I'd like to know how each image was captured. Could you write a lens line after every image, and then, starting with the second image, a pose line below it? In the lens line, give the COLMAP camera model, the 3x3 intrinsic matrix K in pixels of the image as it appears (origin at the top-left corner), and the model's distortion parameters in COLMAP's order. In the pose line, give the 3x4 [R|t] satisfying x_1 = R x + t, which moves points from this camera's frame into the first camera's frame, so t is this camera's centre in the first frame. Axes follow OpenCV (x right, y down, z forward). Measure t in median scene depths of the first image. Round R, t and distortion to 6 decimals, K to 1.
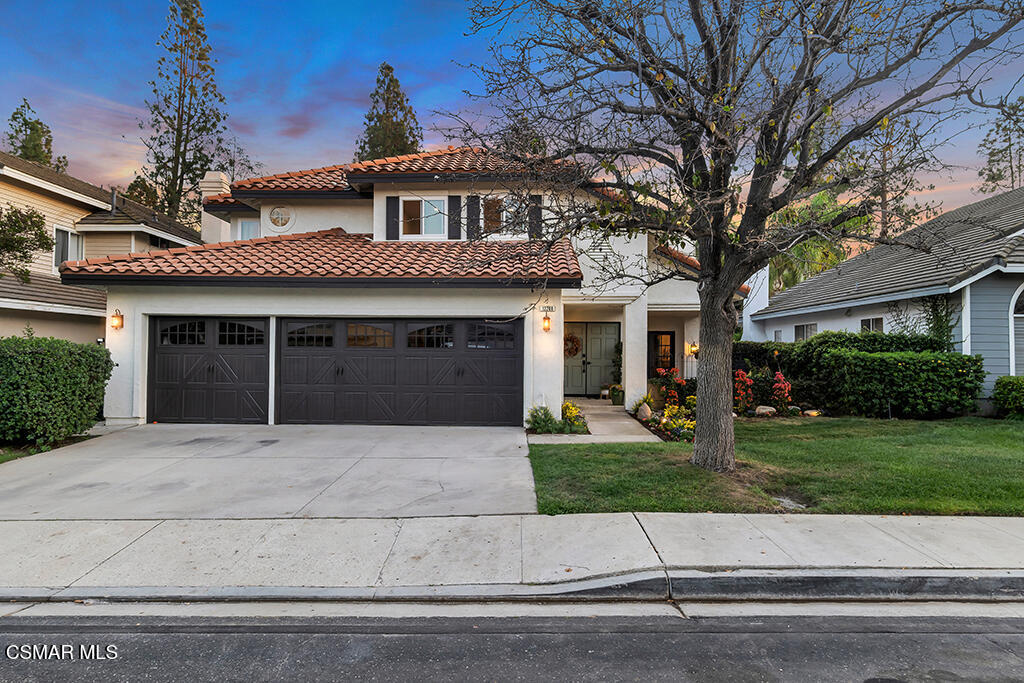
lens RADIAL K [[616.0, 0, 512.0], [0, 616.0, 341.5], [0, 0, 1]] dist [0.002021, 0.000656]
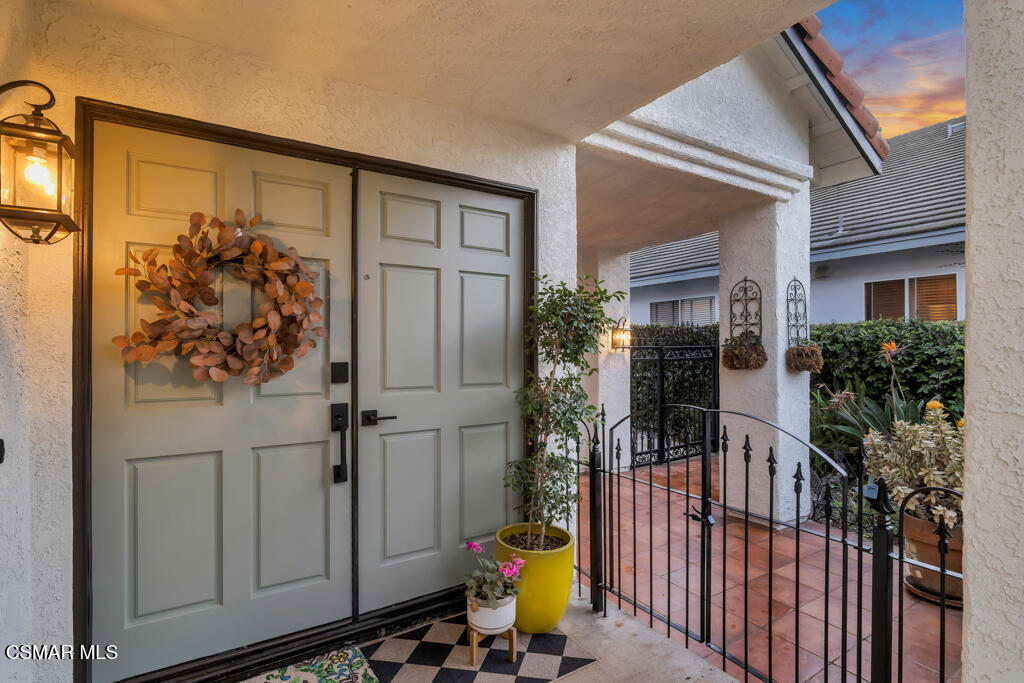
lens RADIAL K [[484.9, 0, 512.4], [0, 484.9, 344.3], [0, 0, 1]] dist [-0.027133, 0.007868]
pose [[0.838251, -0.006023, 0.545251, 0.098082], [-0.001923, 0.999900, 0.014000, 0.015722], [-0.545281, -0.012784, 0.838156, 0.984005]]
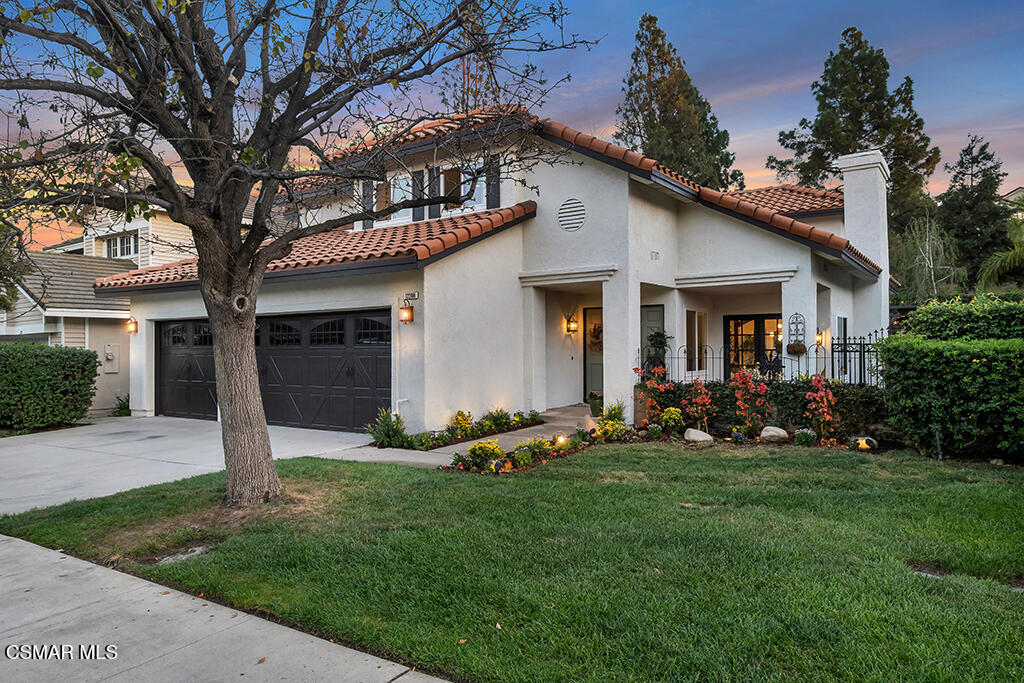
lens RADIAL K [[694.2, 0, 512.0], [0, 694.2, 341.5], [0, 0, 1]] dist [0.004038, 0.002037]
pose [[0.839712, -0.019388, -0.542685, 0.532136], [0.024591, 0.999695, 0.002335, 0.007036], [0.542474, -0.015306, 0.839933, 0.226481]]
